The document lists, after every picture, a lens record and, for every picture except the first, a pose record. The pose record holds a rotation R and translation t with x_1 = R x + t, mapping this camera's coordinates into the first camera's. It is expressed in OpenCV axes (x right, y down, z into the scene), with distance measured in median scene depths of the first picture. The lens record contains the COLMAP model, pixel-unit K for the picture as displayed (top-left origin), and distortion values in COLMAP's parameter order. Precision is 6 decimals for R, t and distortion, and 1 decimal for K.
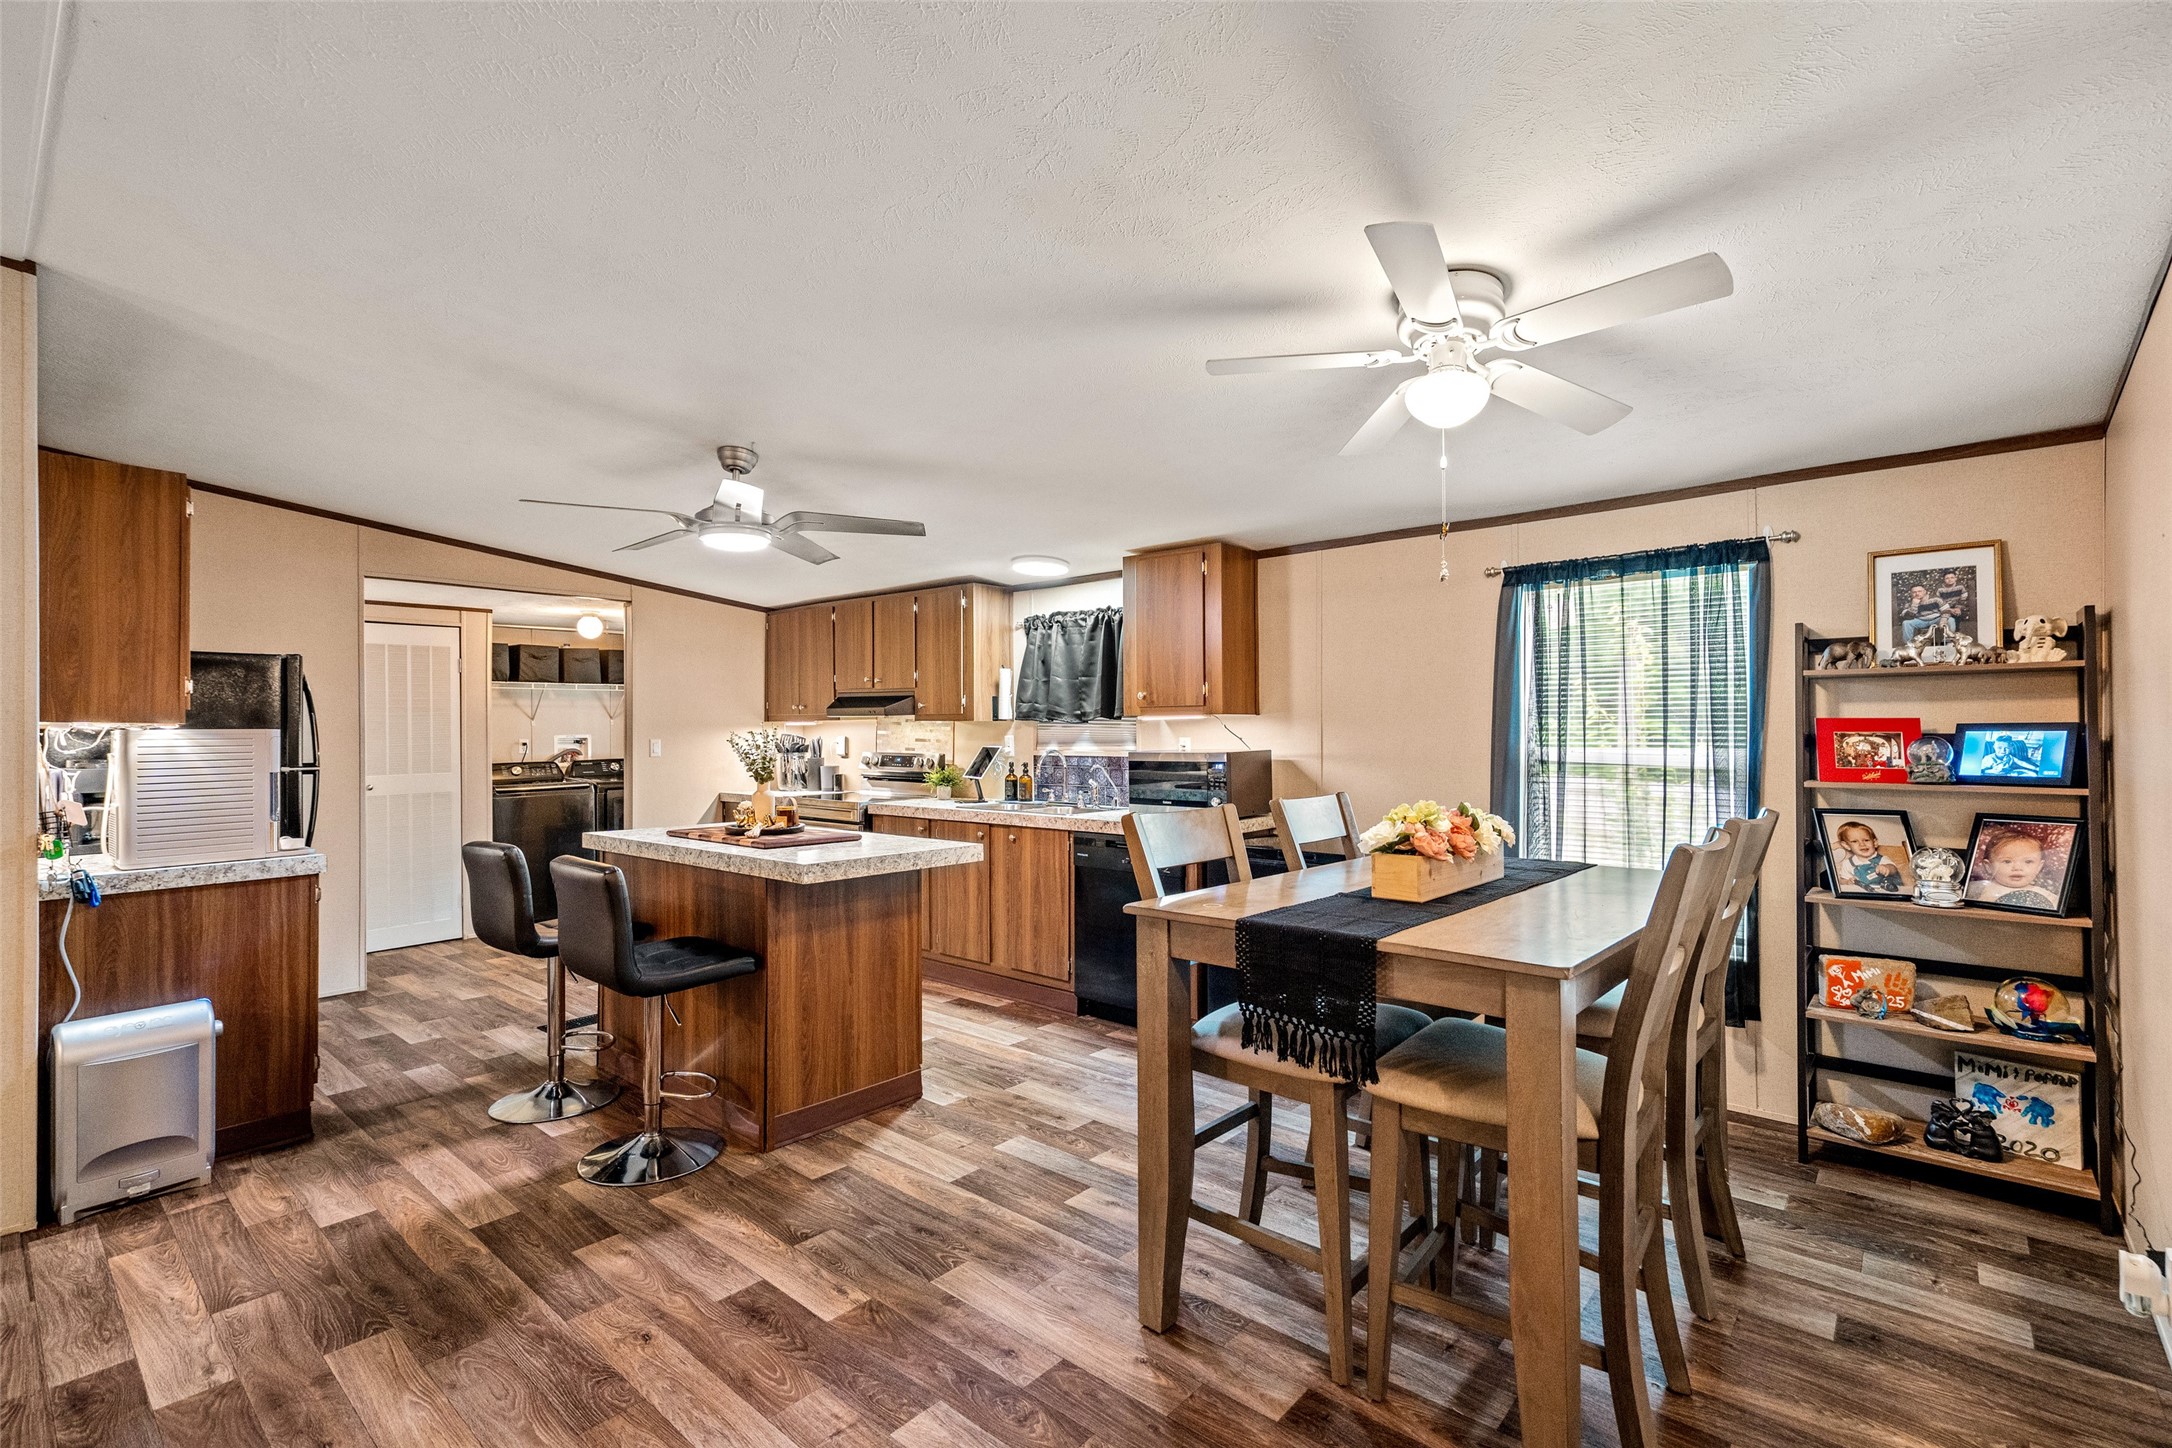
lens RADIAL K [[982.5, 0, 1057.5], [0, 982.5, 708.5], [0, 0, 1]] dist [-0.000017, 0.004580]
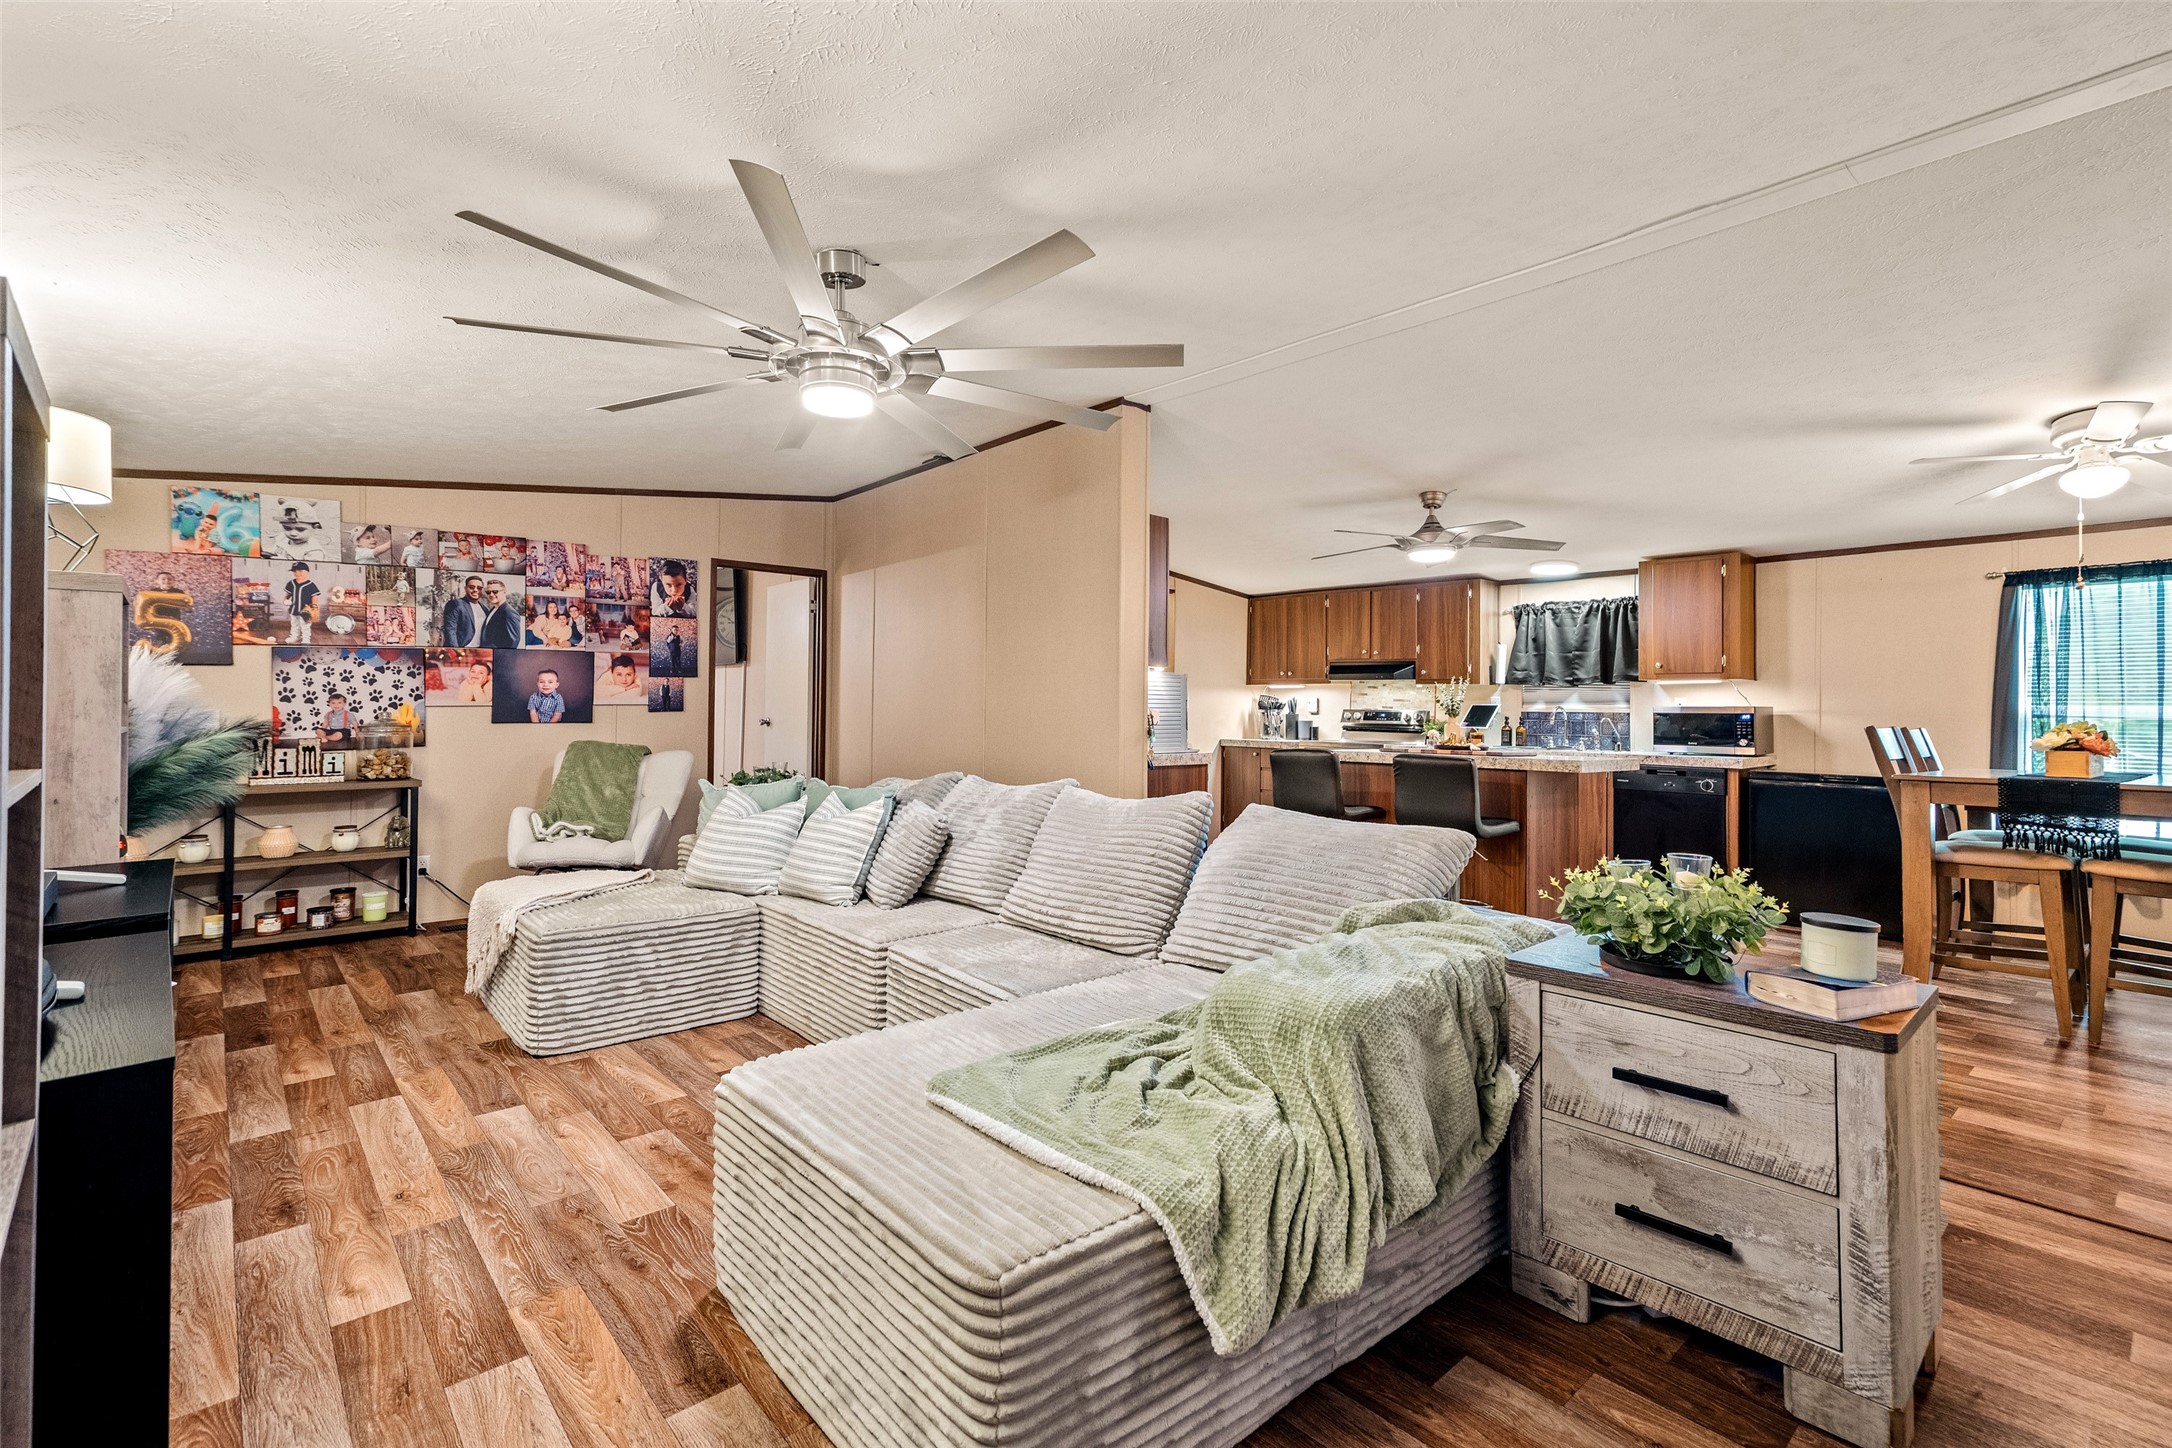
lens RADIAL K [[982.5, 0, 1062.7], [0, 982.5, 697.6], [0, 0, 1]] dist [-0.000017, 0.004580]
pose [[0.992105, 0.015546, -0.124446, -0.487749], [-0.014252, 0.999835, 0.011287, 0.024286], [0.124601, -0.009424, 0.992162, -0.379953]]
